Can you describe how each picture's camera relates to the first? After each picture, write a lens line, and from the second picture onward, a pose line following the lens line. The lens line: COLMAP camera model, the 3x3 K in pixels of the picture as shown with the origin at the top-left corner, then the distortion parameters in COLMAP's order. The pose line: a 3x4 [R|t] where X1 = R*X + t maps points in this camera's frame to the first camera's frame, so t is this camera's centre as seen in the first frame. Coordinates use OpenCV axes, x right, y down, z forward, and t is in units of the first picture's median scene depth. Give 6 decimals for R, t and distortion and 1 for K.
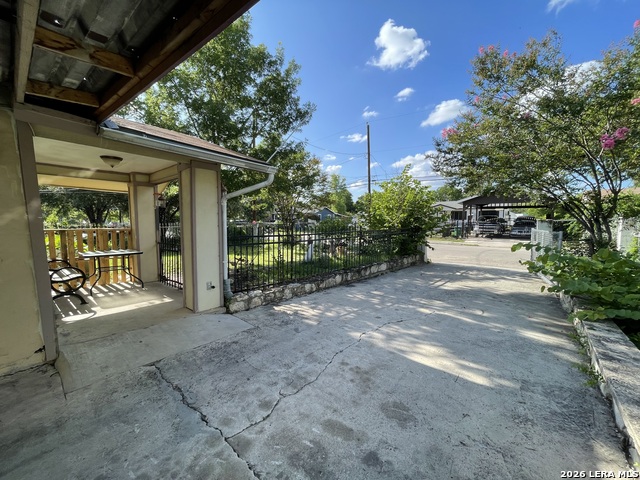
lens RADIAL K [[255.2, 0, 333.7], [0, 255.2, 242.3], [0, 0, 1]] dist [0.116951, -0.000021]
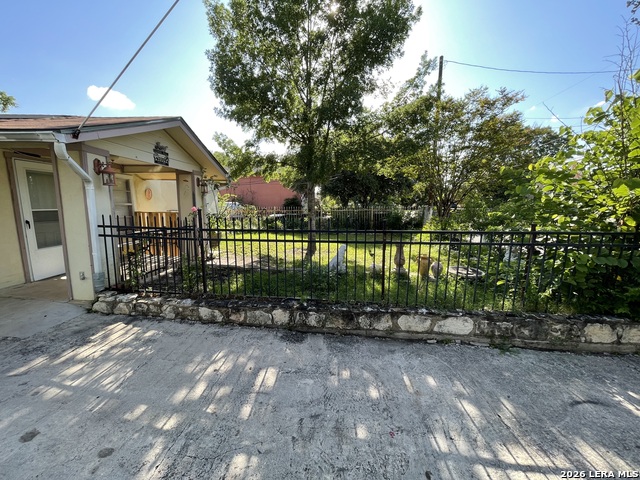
lens RADIAL K [[255.4, 0, 320.0], [0, 255.4, 240.0], [0, 0, 1]] dist [0.000588, -0.000206]
pose [[0.548978, 0.088373, -0.831152, 0.575129], [-0.071290, 0.995722, 0.058784, -0.062370], [0.832791, 0.026981, 0.552930, 0.891361]]
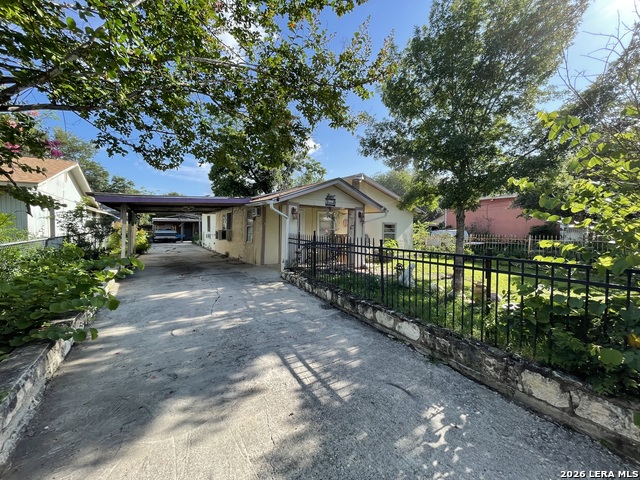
lens RADIAL K [[256.2, 0, 320.1], [0, 256.2, 237.1], [0, 0, 1]] dist [-0.002106, -0.000007]
pose [[-0.348421, -0.002252, -0.937336, 1.004004], [-0.114734, 0.992580, 0.040264, -0.103763], [0.930290, 0.121573, -0.346094, 1.456319]]
